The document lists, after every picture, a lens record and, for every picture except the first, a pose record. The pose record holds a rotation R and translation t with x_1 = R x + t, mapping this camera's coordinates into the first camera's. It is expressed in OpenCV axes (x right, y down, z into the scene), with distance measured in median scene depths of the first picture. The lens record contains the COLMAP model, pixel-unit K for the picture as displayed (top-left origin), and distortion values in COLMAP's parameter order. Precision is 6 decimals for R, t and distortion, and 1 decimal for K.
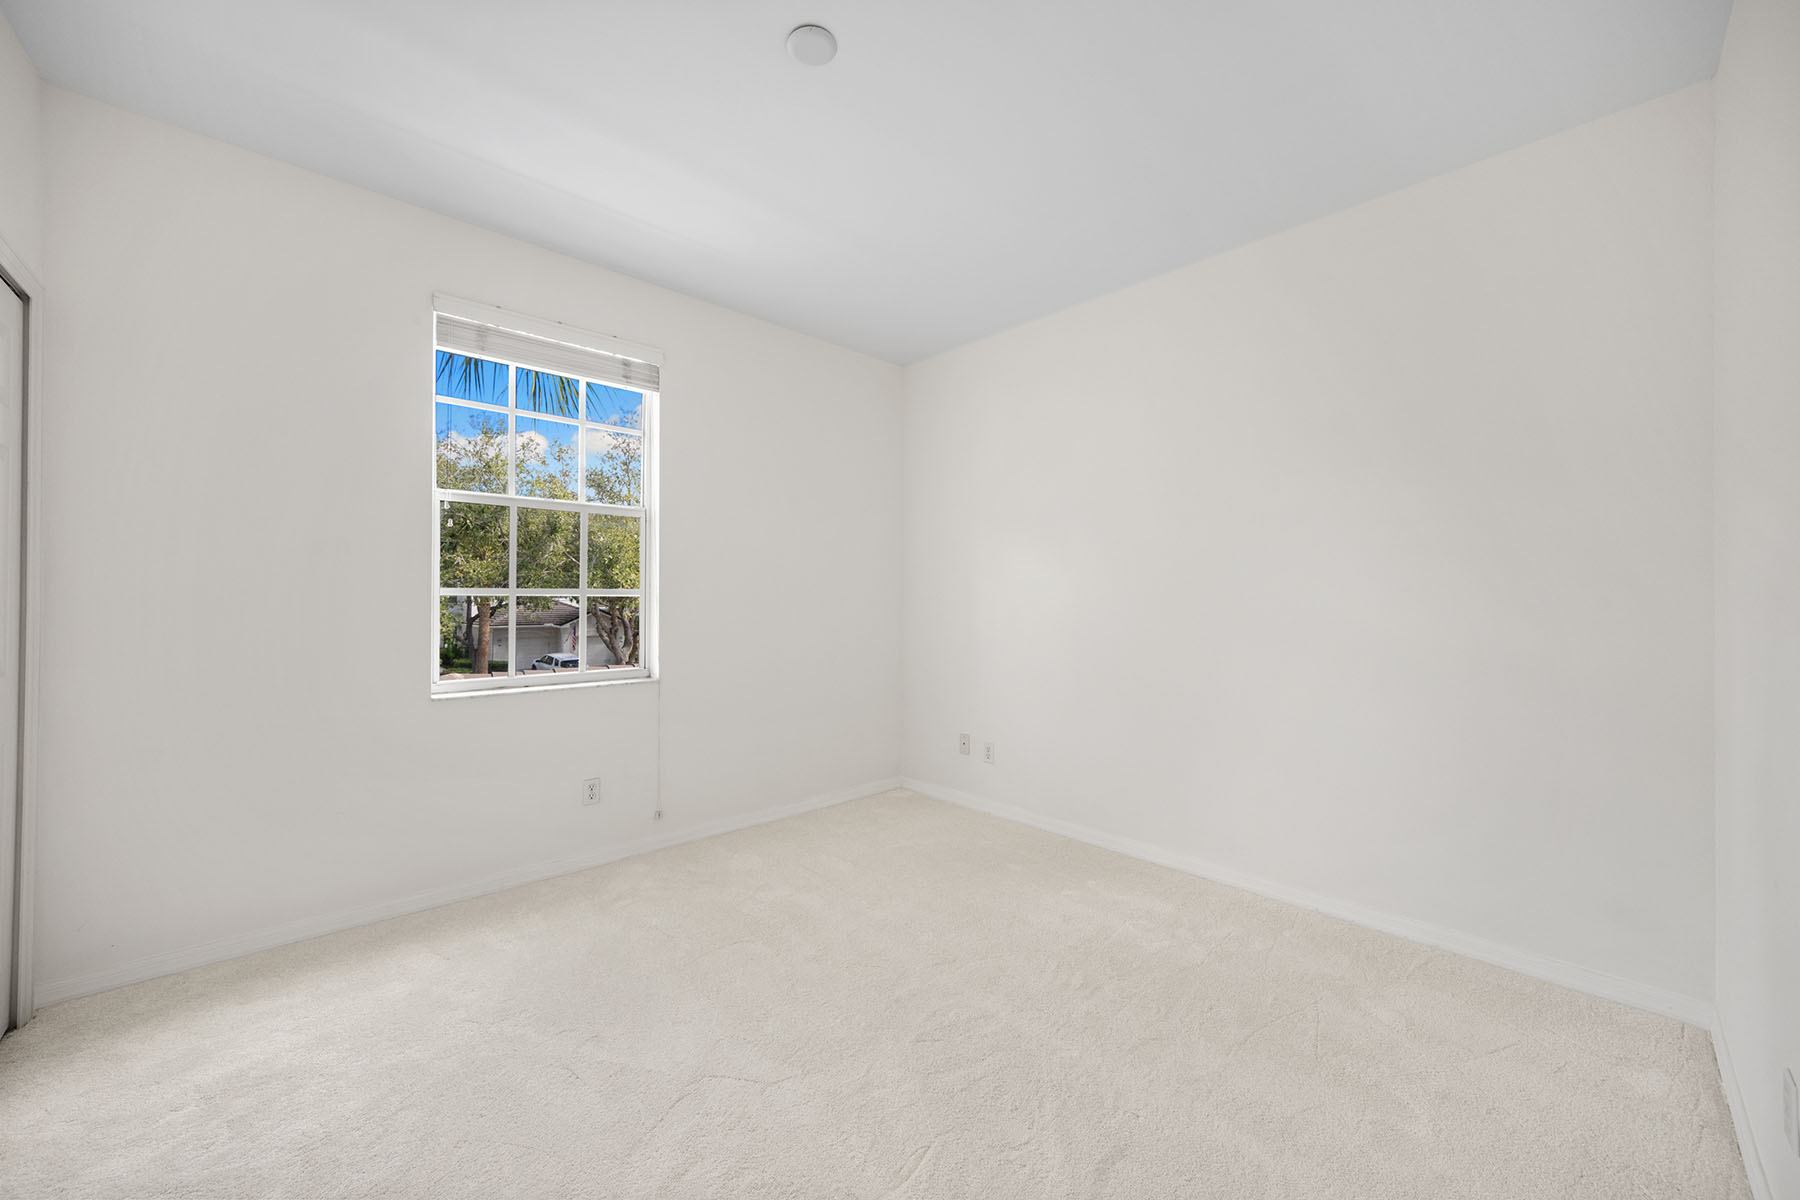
lens RADIAL K [[680.0, 0, 887.8], [0, 680.0, 584.7], [0, 0, 1]] dist [-0.017030, 0.005914]
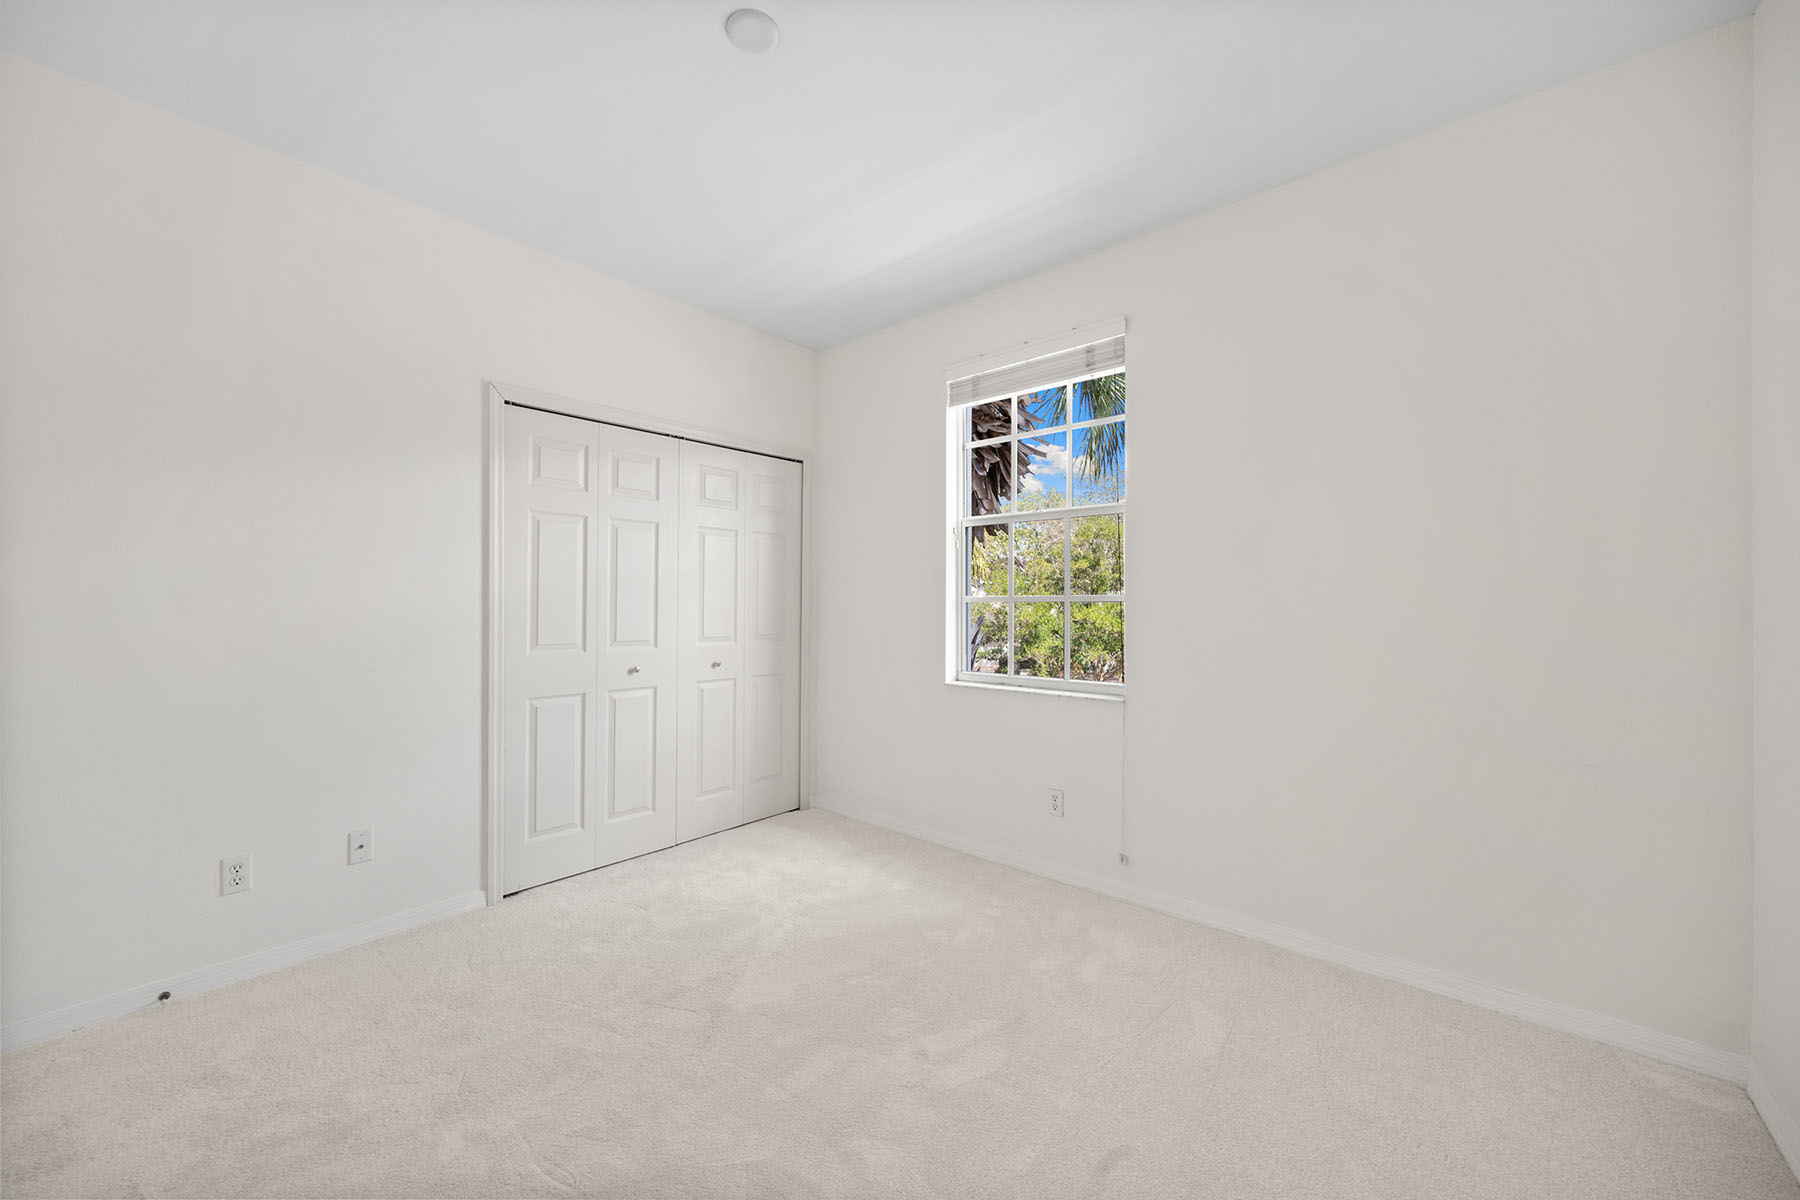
lens RADIAL K [[680.0, 0, 887.8], [0, 680.0, 584.7], [0, 0, 1]] dist [-0.017030, 0.005914]
pose [[0.081736, -0.010387, -0.996600, 0.526584], [0.032162, 0.999452, -0.007779, -0.012397], [0.996135, -0.031417, 0.082025, 0.677215]]
